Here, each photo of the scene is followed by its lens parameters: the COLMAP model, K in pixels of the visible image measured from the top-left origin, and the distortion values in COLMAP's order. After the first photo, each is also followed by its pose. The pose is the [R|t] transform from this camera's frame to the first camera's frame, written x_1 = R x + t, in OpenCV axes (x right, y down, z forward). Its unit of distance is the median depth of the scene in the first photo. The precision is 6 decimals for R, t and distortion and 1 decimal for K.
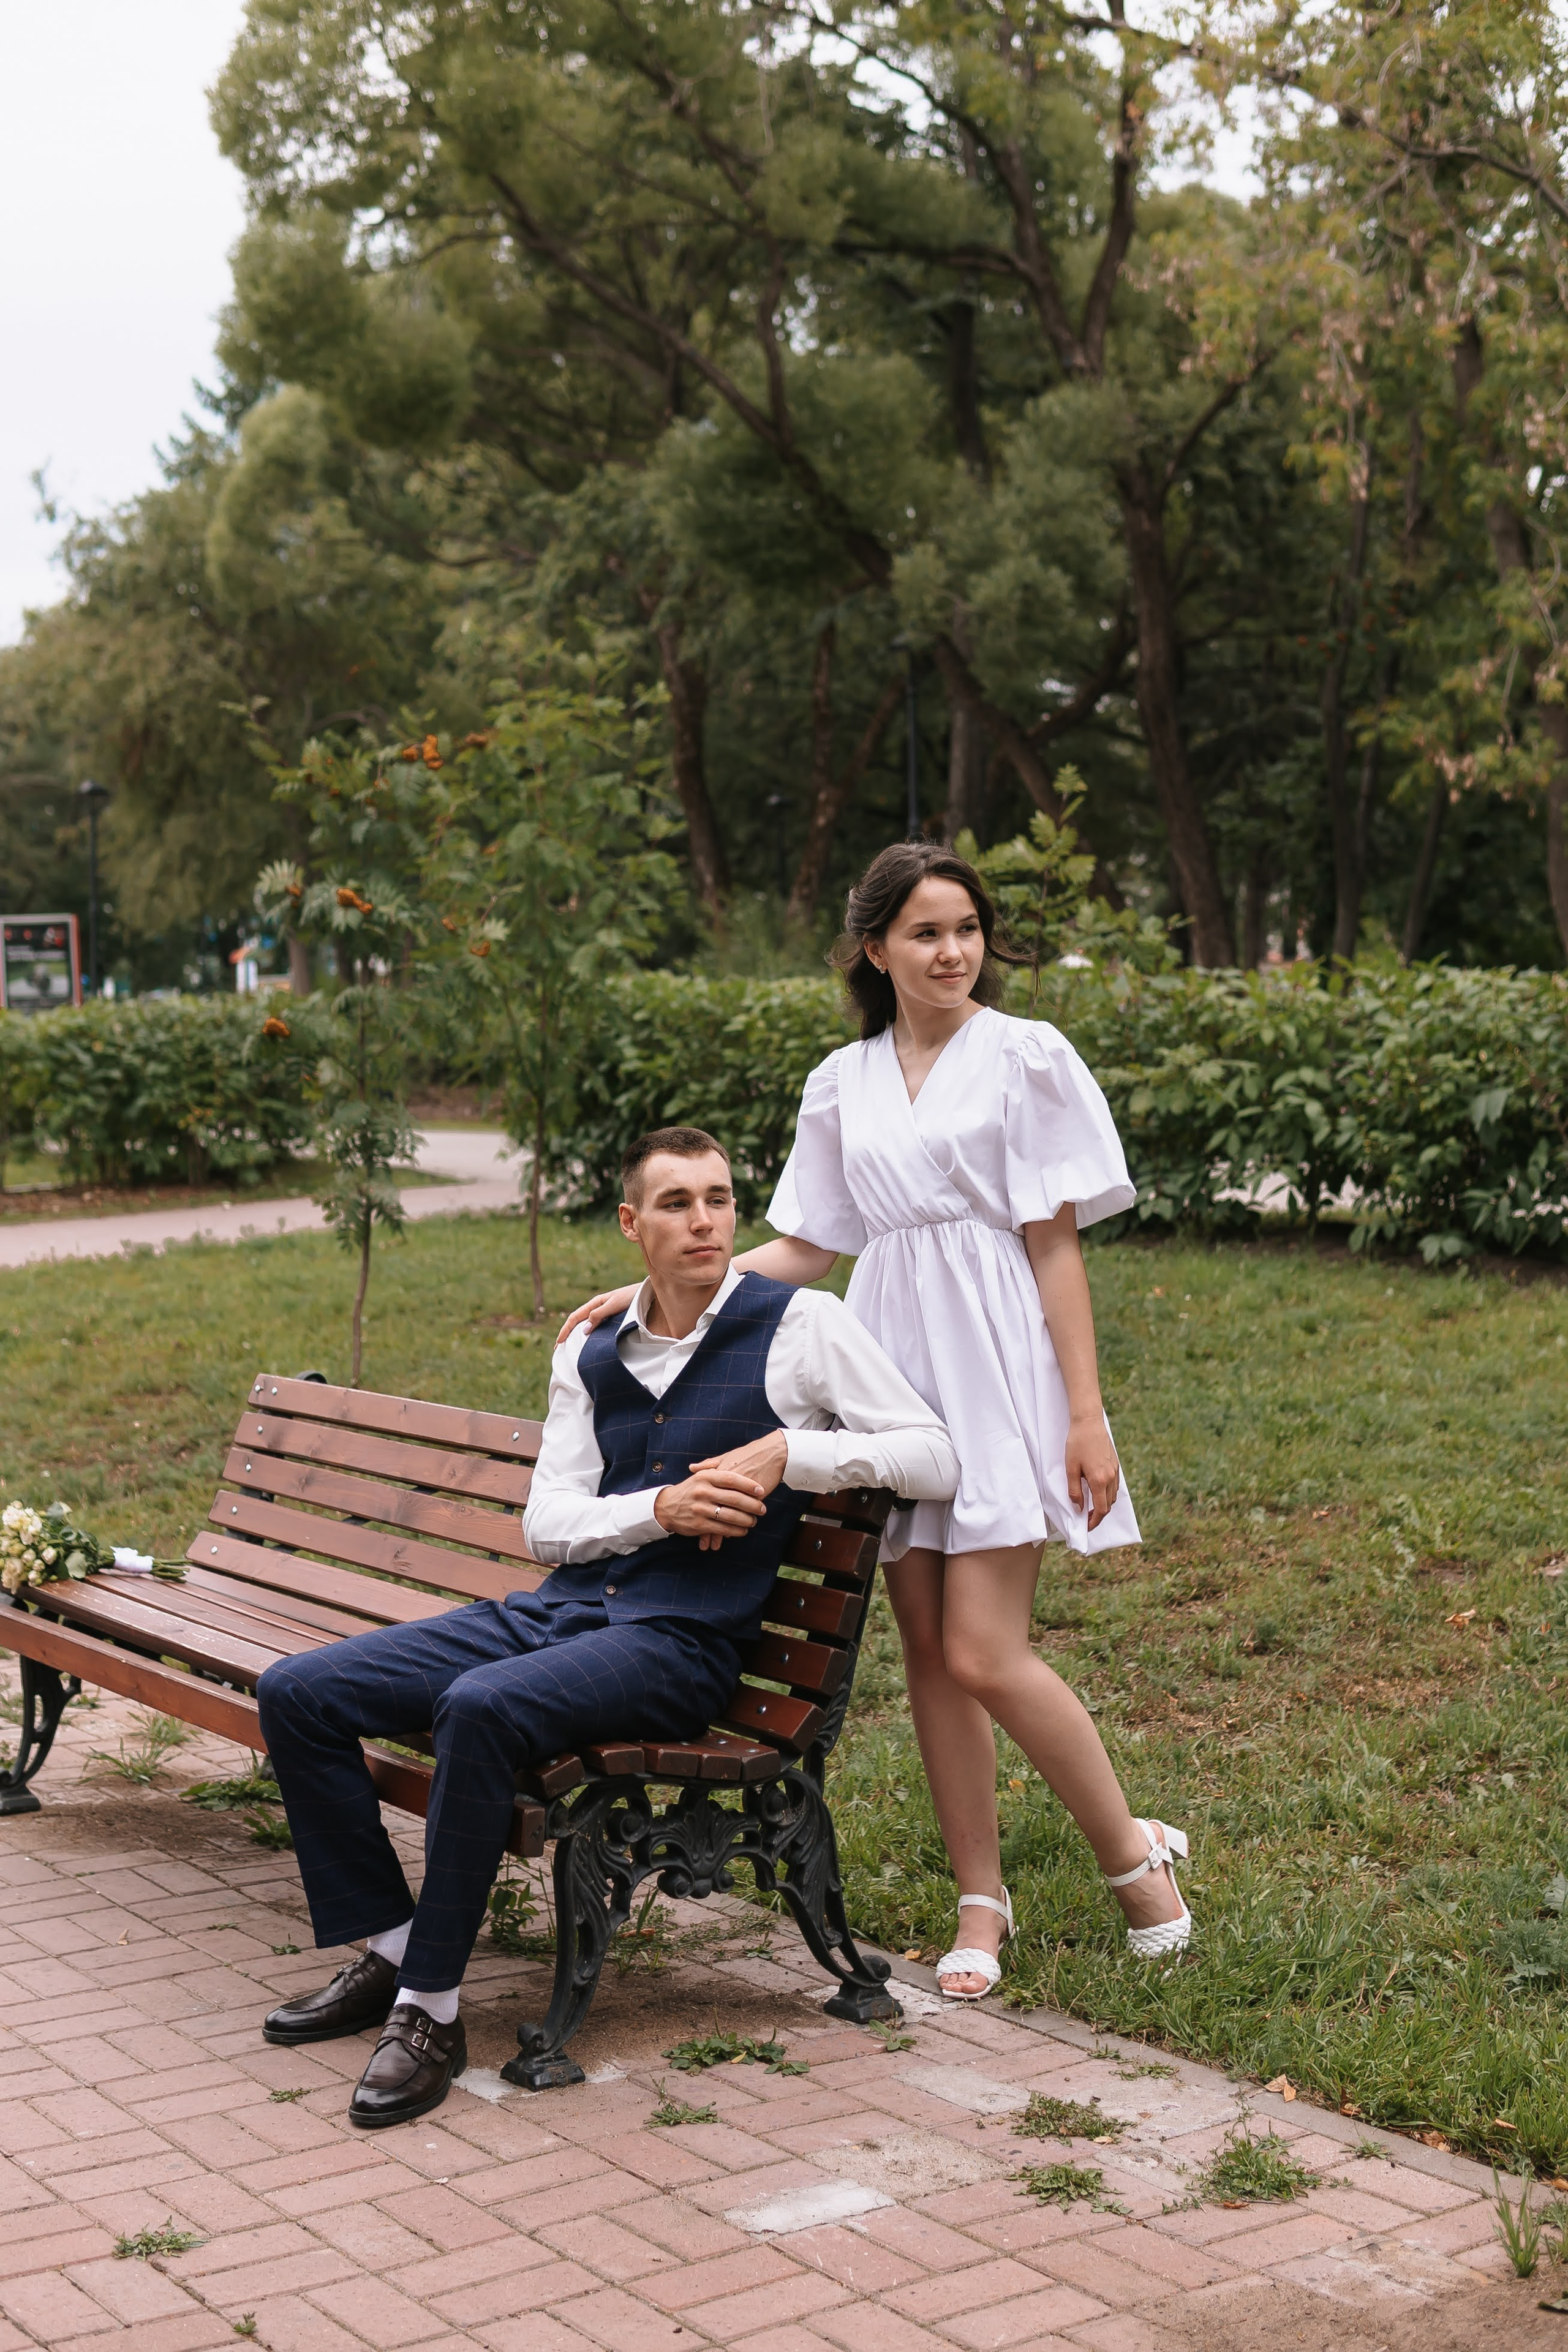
lens RADIAL K [[3107.2, 0, 784.0], [0, 3107.2, 1178.7], [0, 0, 1]] dist [-0.095649, -0.067919]
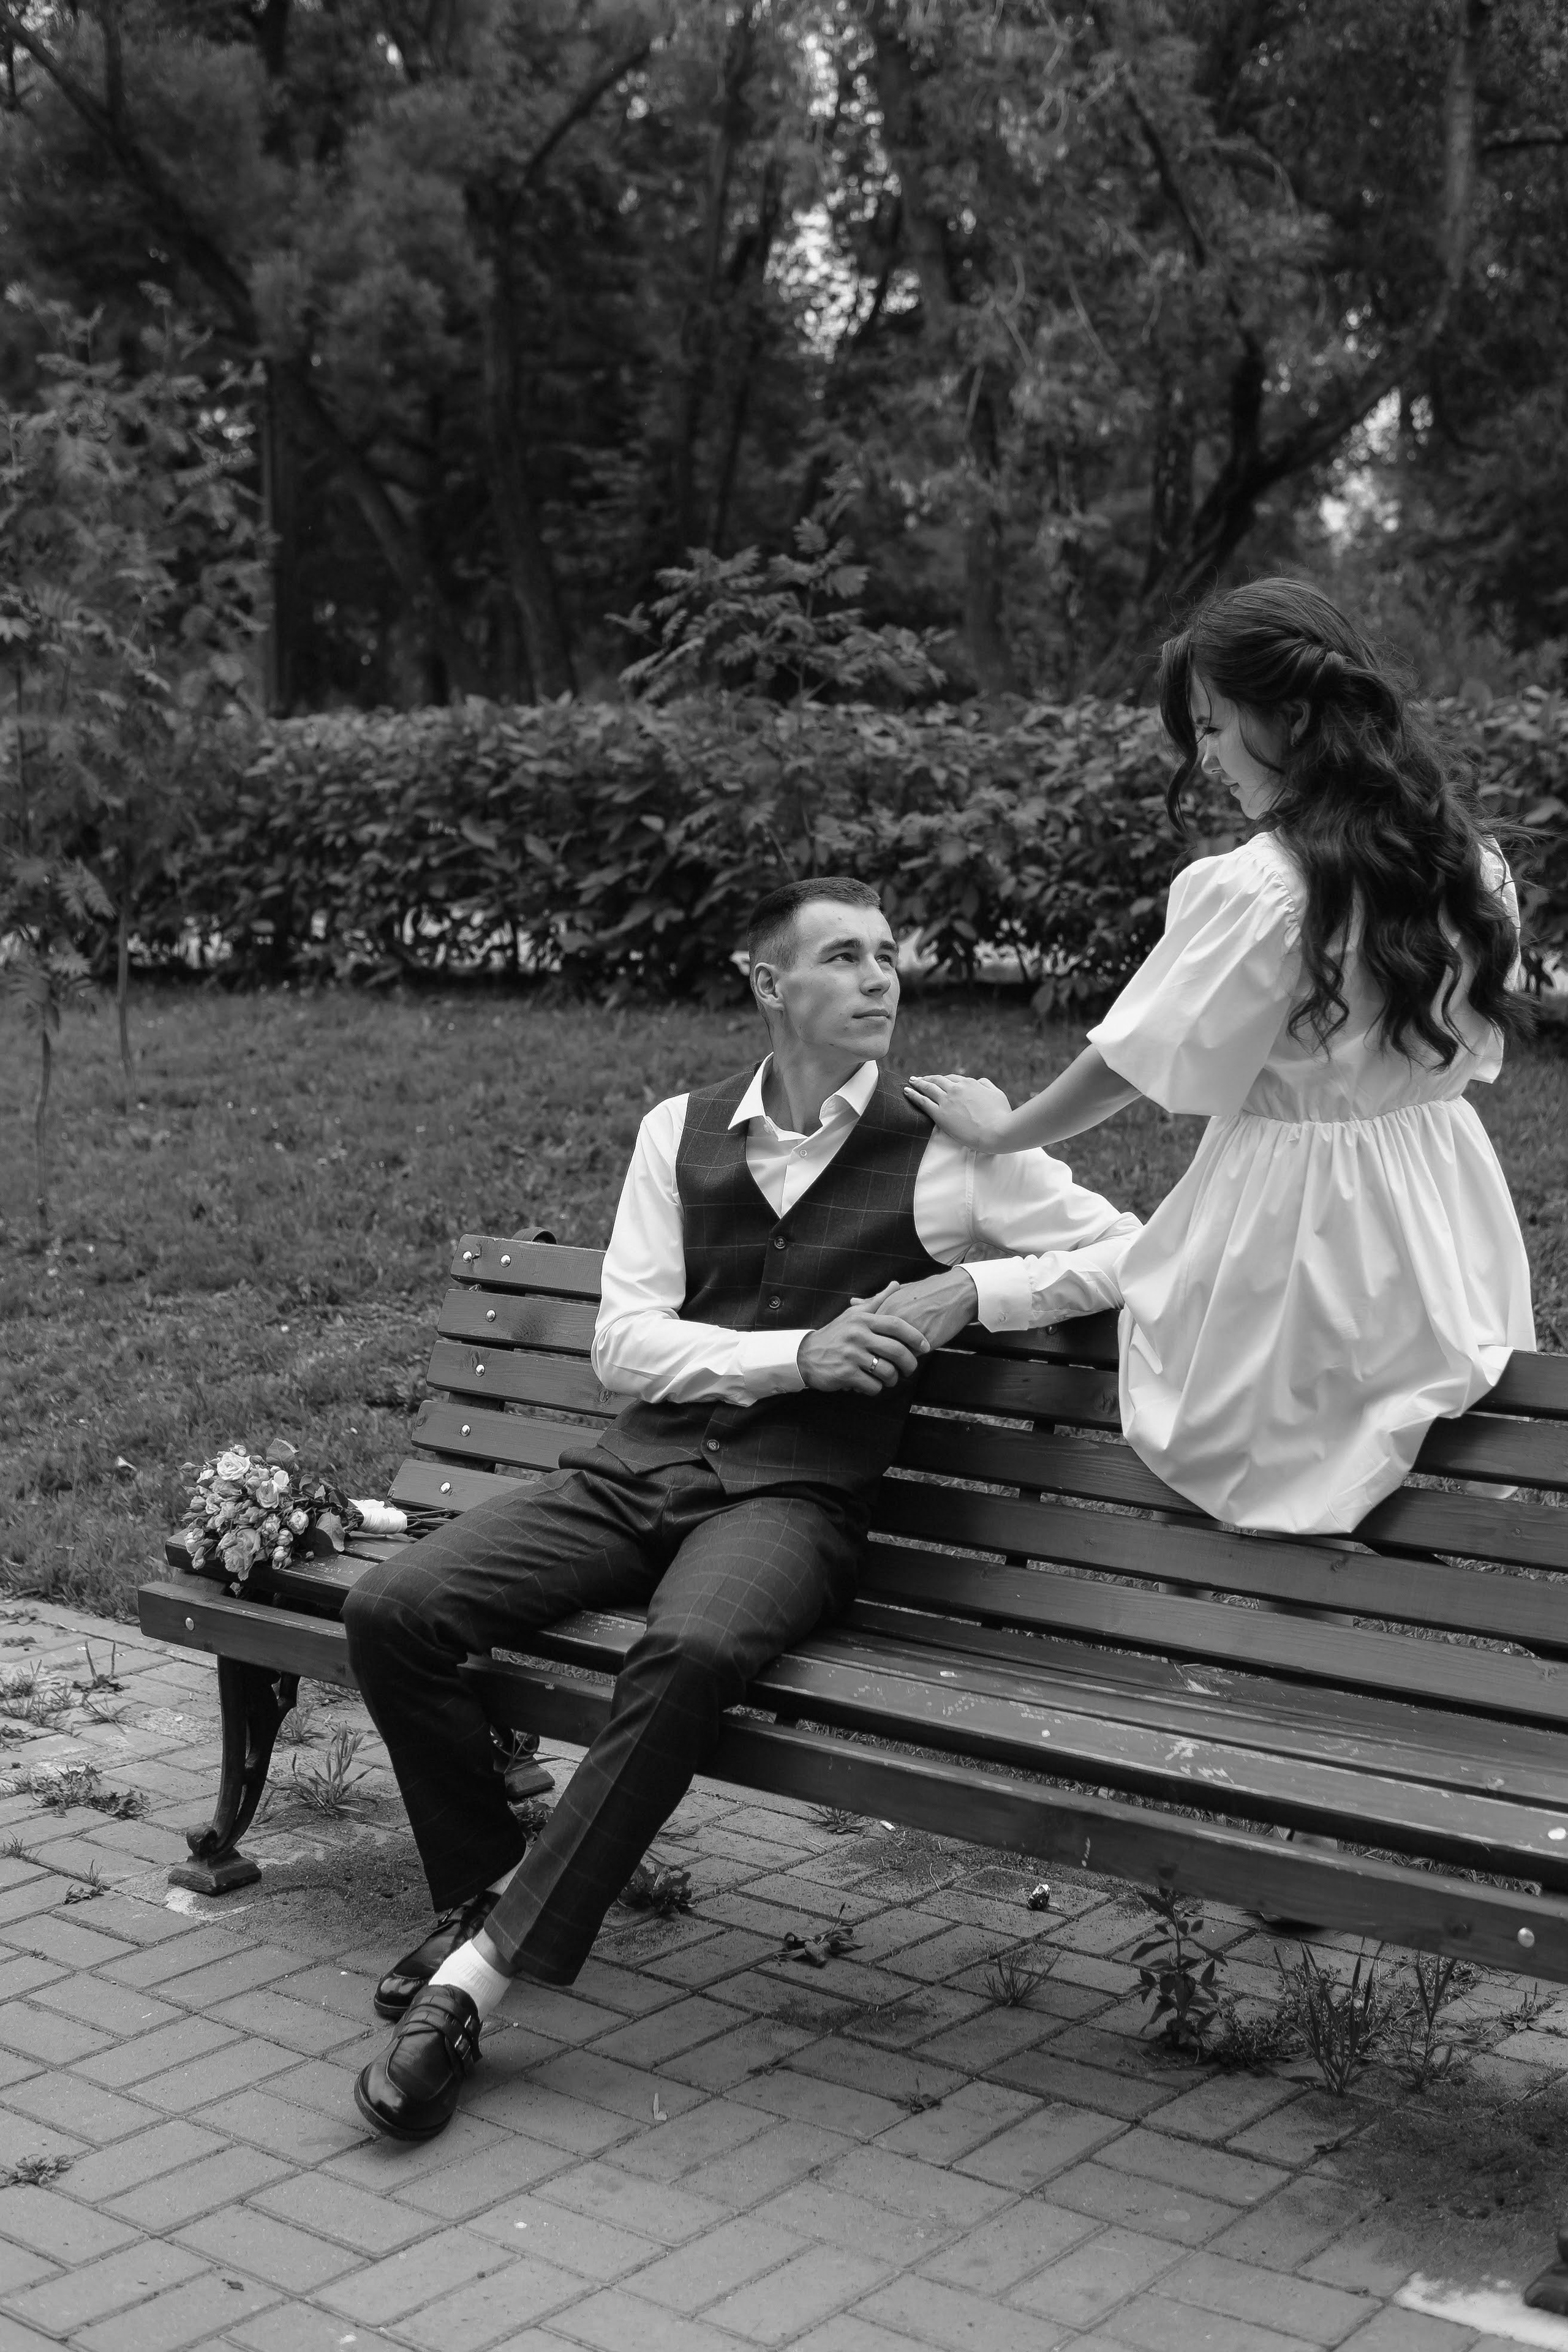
lens RADIAL K [[3097.6, 0, 786.1], [0, 3097.6, 1174.0], [0, 0, 1]] dist [-0.089196, -0.115013]
pose [[0.962902, -0.034056, 0.267694, -0.147740], [0.012950, 0.996693, 0.080218, -0.004014], [-0.269540, -0.073775, 0.960159, 0.149403]]
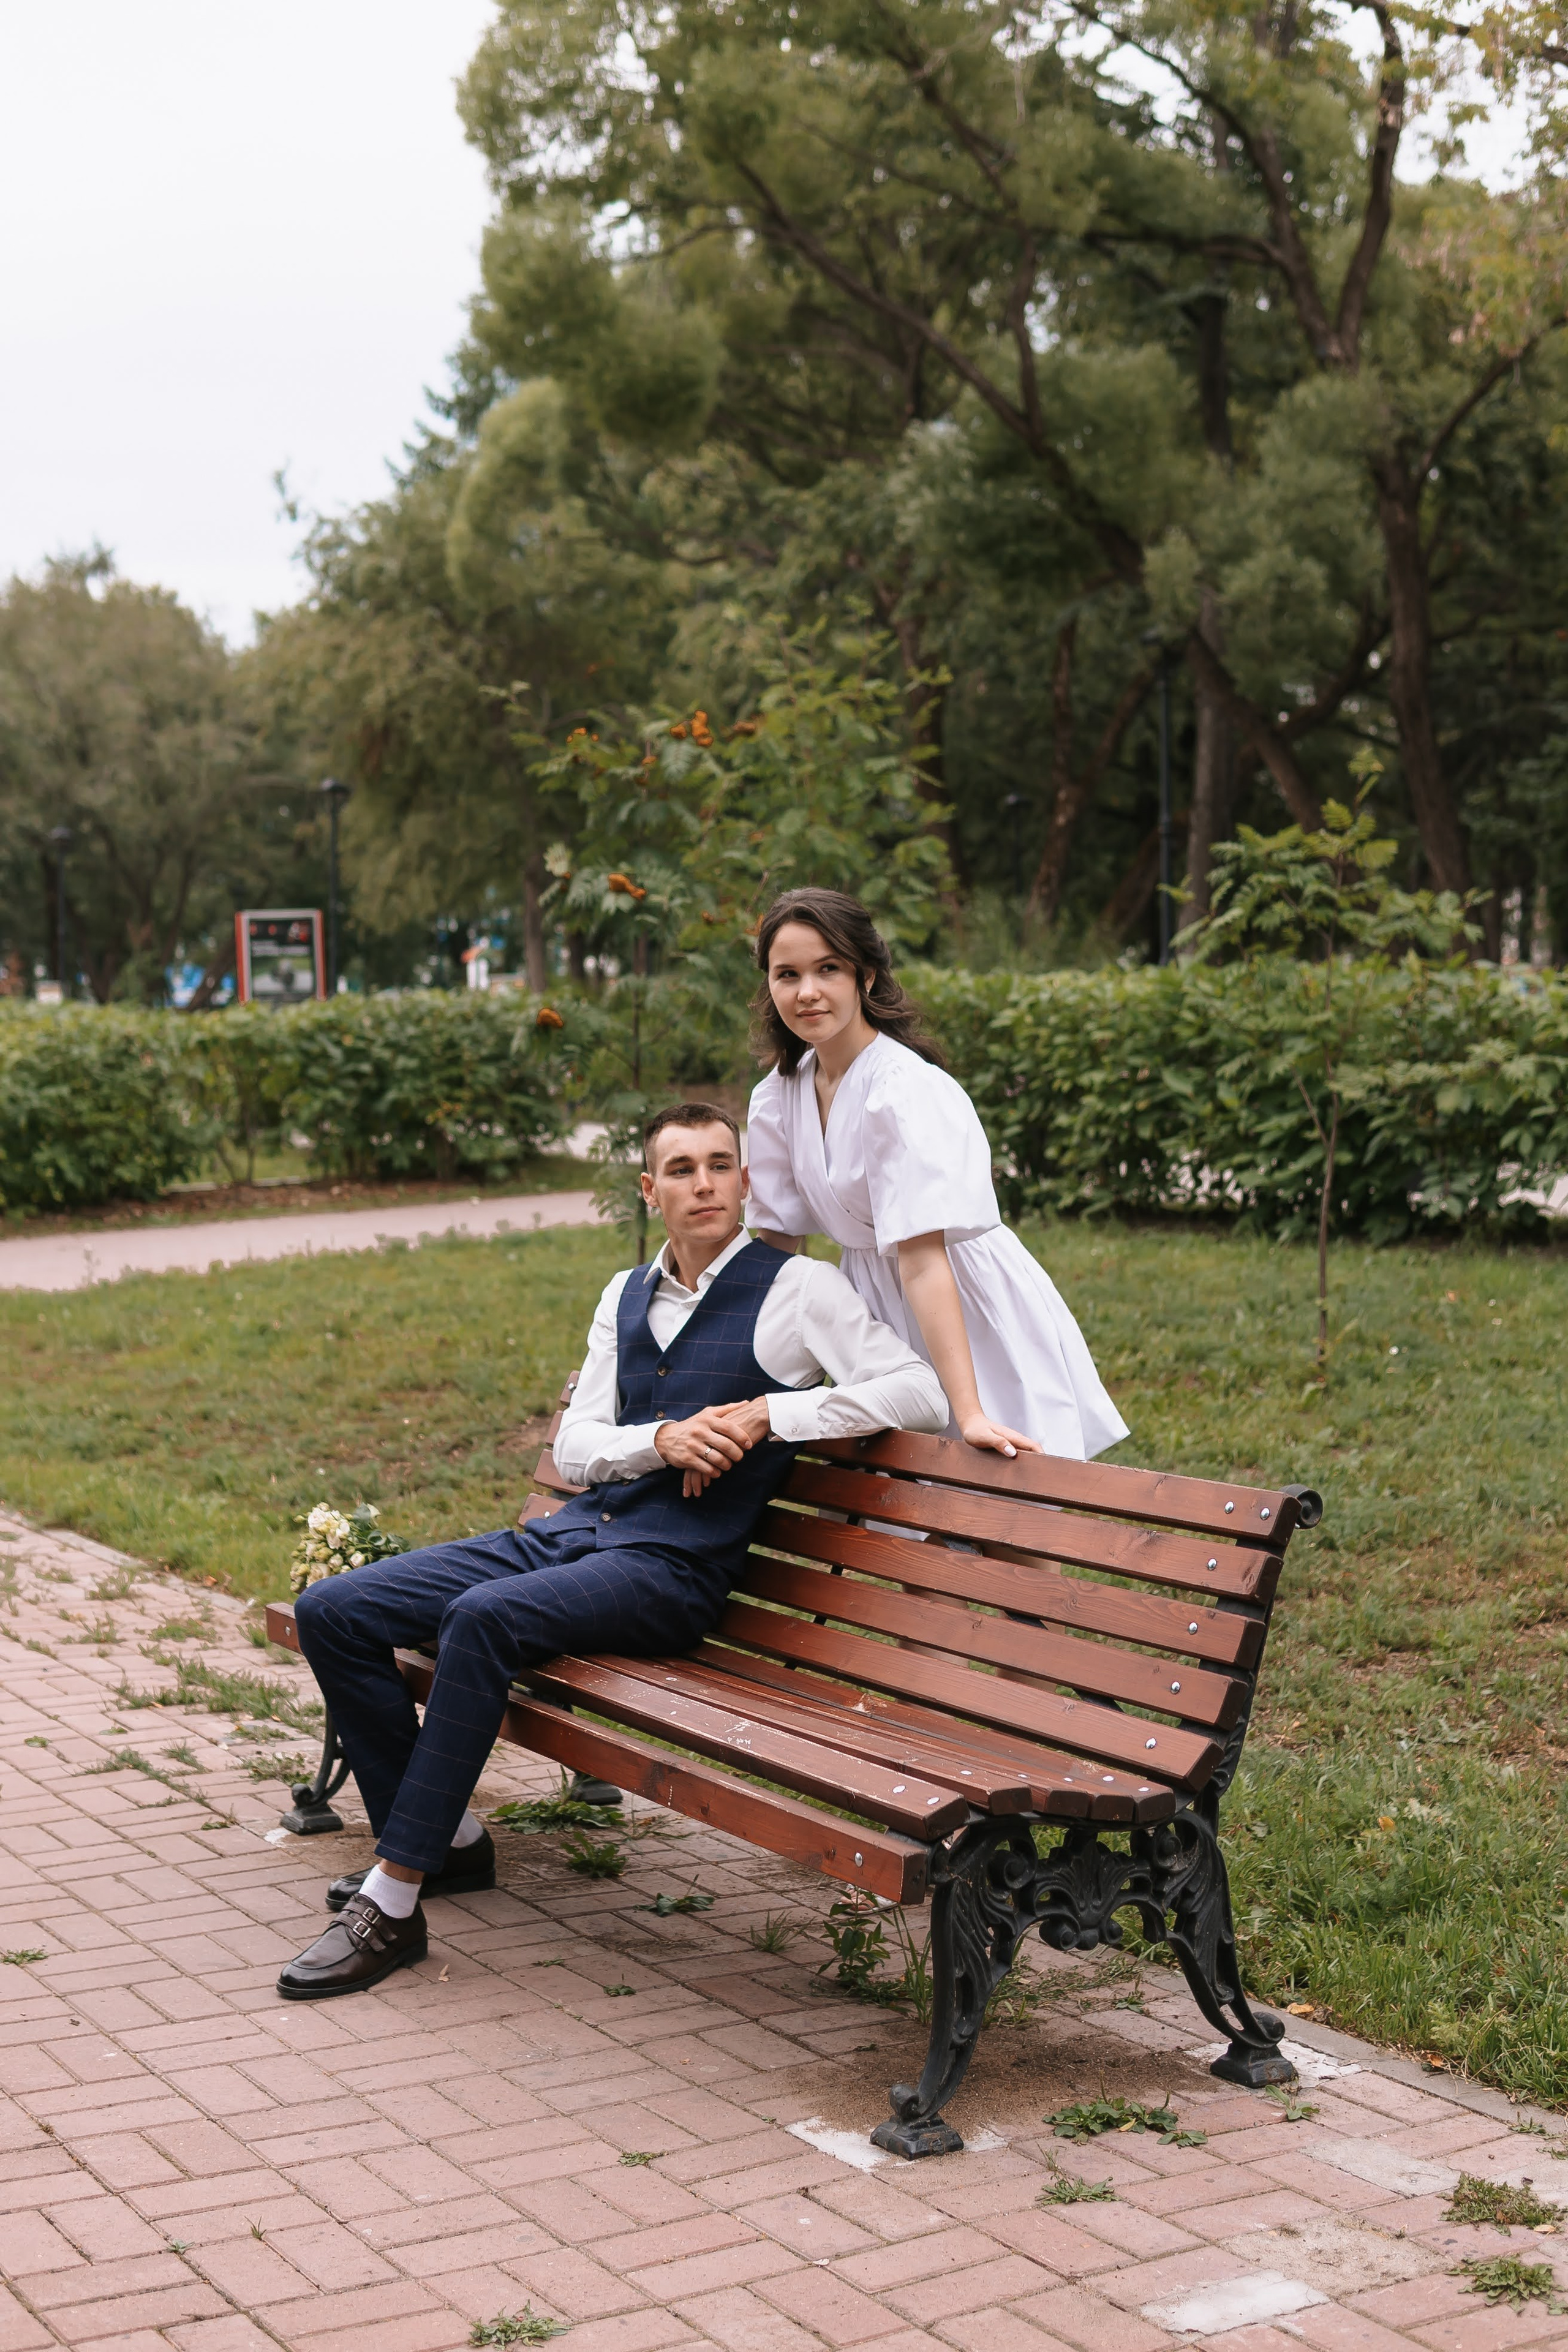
lens RADIAL K [[3097.6, 0, 786.1], [0, 3097.6, 1174.0], [0, 0, 1]] dist [-0.089196, -0.115013]
pose [[0.997485, 0.008159, -0.070401, -0.019477], [-0.008316, 0.999964, -0.001929, 0.002034], [0.070382, 0.002510, 0.997517, 0.030869]]
